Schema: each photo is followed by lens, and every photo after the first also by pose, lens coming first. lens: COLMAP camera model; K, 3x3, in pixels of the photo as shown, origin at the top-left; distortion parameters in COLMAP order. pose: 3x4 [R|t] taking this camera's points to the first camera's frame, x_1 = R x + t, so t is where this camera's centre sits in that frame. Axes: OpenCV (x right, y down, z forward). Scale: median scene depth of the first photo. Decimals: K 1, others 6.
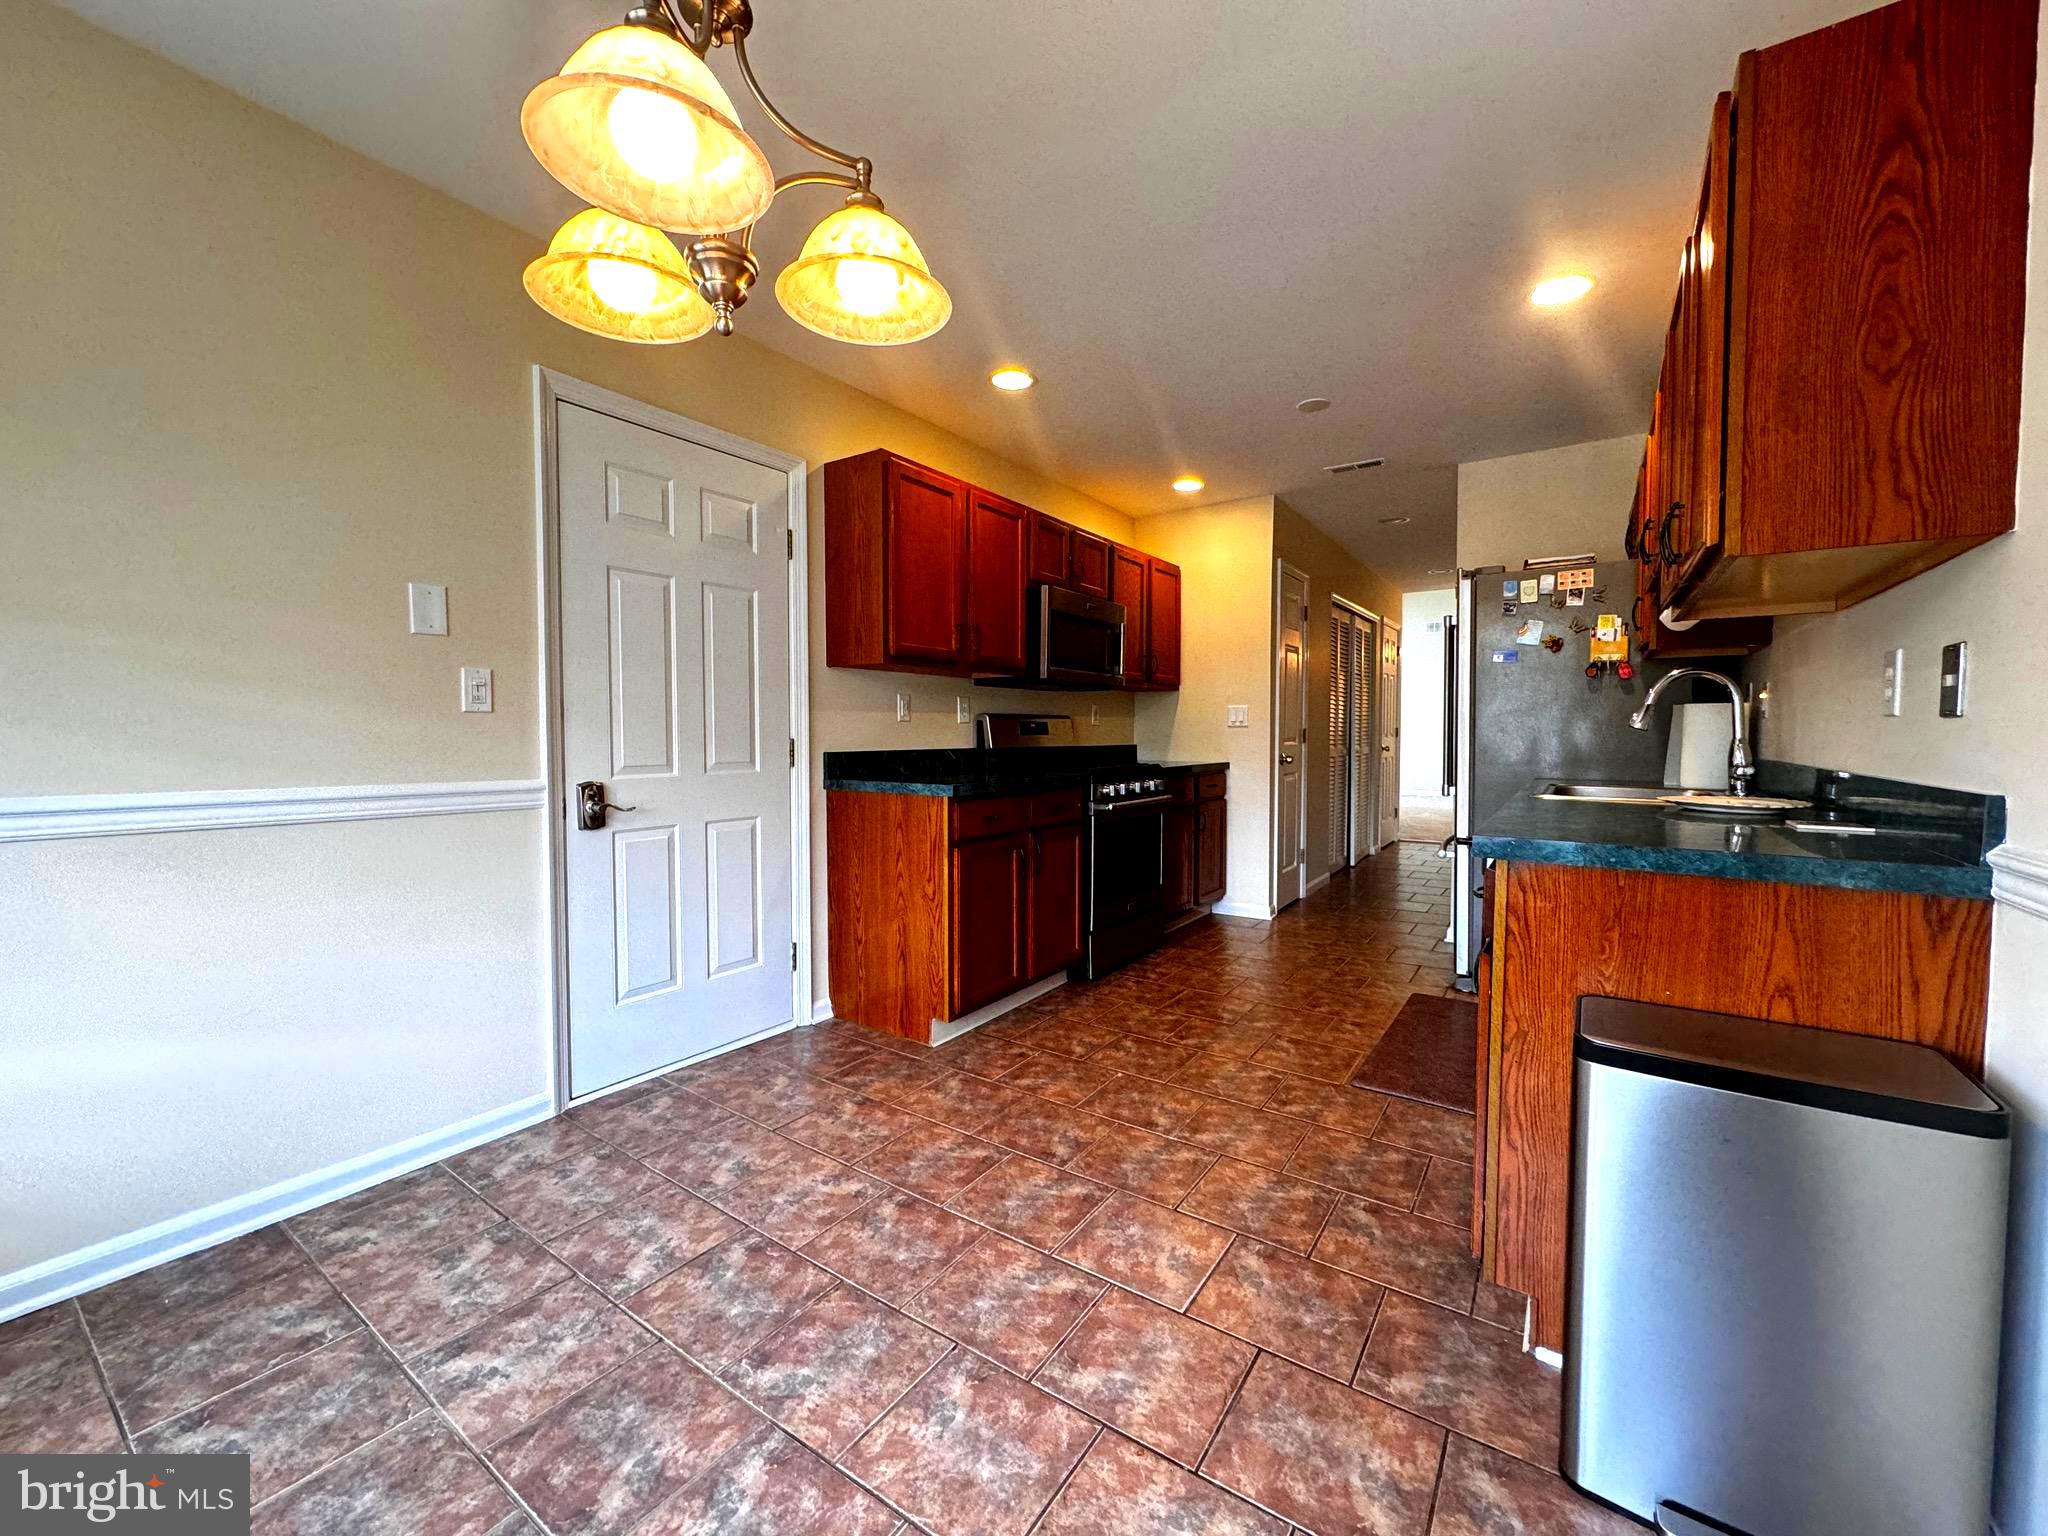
lens RADIAL K [[817.6, 0, 1022.7], [0, 817.6, 764.6], [0, 0, 1]] dist [-0.002090, 0.000621]
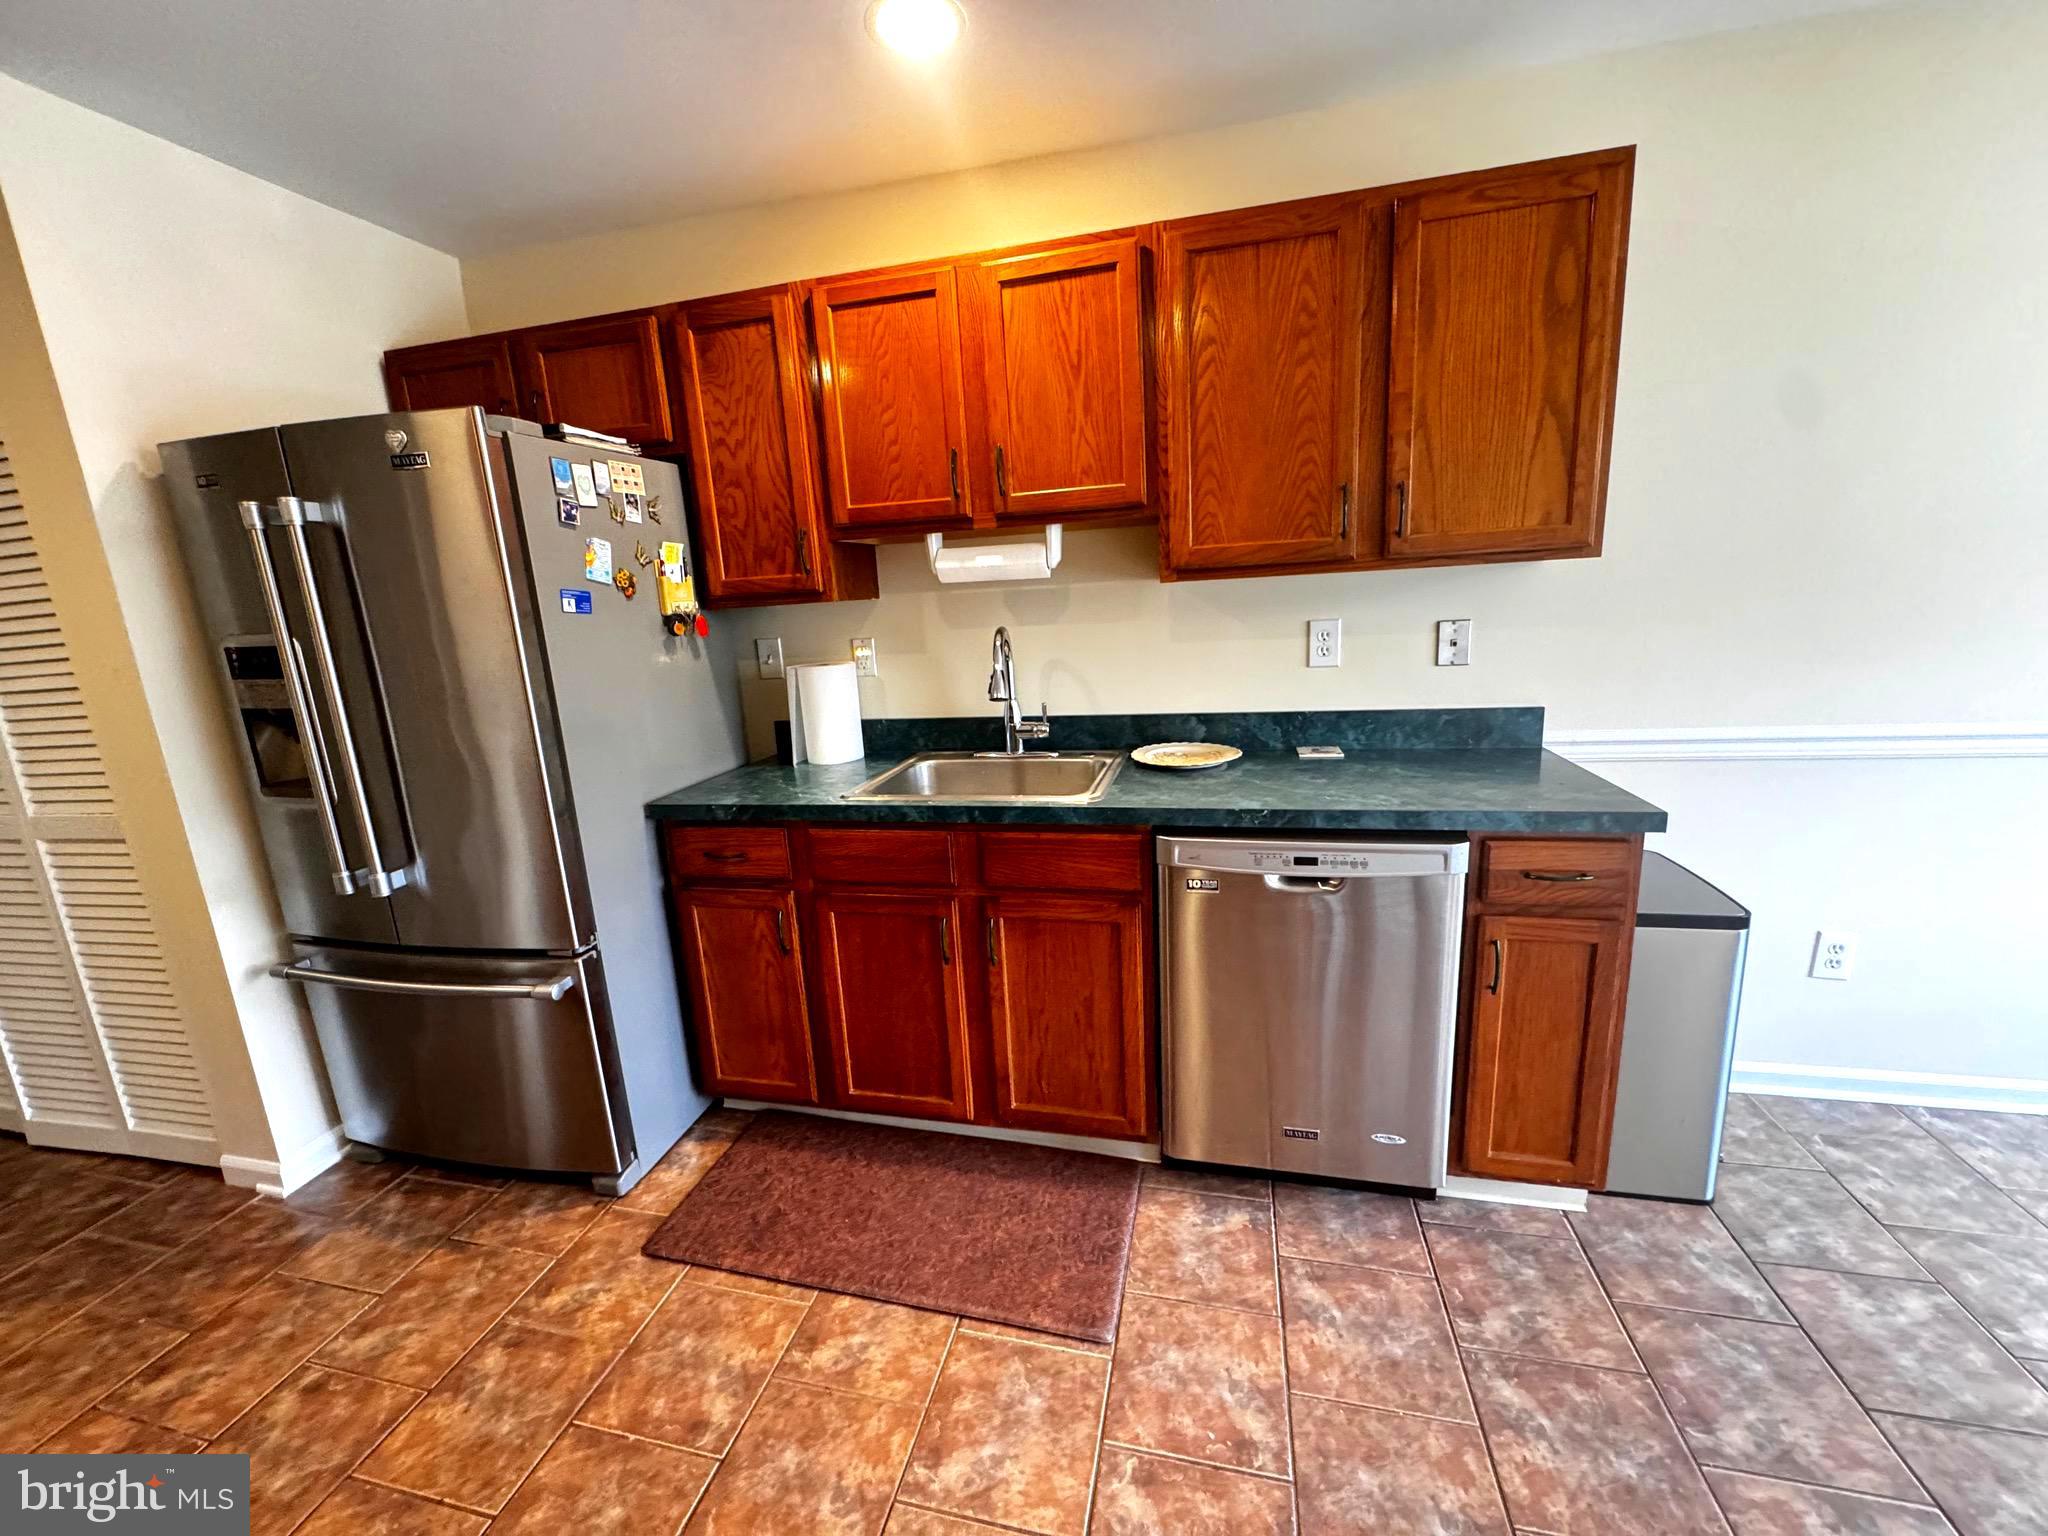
lens RADIAL K [[817.6, 0, 1022.7], [0, 817.6, 764.6], [0, 0, 1]] dist [-0.002090, 0.000621]
pose [[-0.355224, -0.177368, 0.917800, -0.050552], [0.094328, 0.970021, 0.223969, -0.167836], [-0.930010, 0.166134, -0.327844, 1.273912]]
